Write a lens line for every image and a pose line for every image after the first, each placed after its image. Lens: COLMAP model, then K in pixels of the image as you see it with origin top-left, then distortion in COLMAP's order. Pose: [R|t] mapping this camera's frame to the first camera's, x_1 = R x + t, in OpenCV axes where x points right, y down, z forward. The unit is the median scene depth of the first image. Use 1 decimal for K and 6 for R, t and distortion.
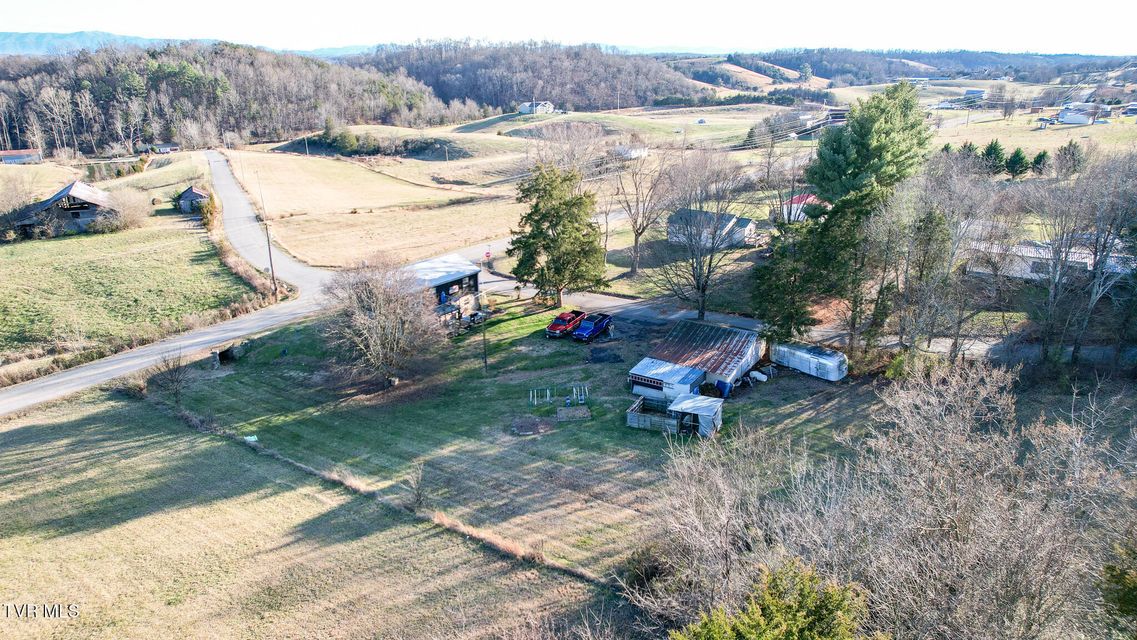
lens RADIAL K [[723.9, 0, 564.8], [0, 723.9, 317.8], [0, 0, 1]] dist [-0.051648, 0.034445]
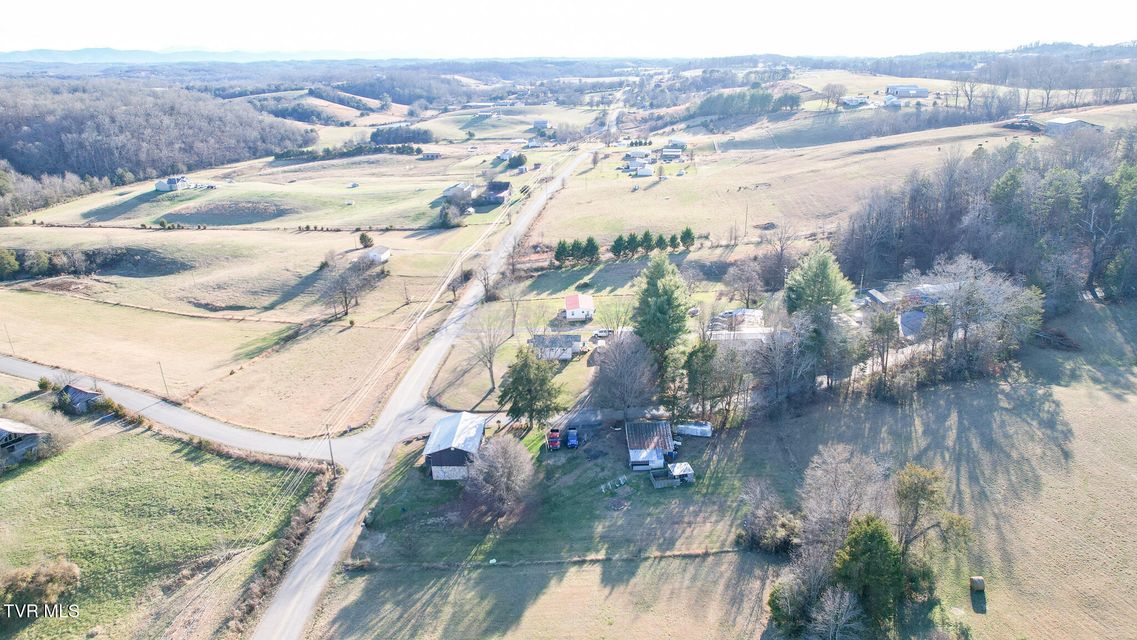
lens RADIAL K [[723.9, 0, 562.3], [0, 723.9, 326.4], [0, 0, 1]] dist [-0.051648, 0.034445]
pose [[0.832759, -0.199729, 0.516354, -0.804076], [0.195597, 0.978652, 0.063096, -0.353967], [-0.517933, 0.048454, 0.854048, -0.477213]]
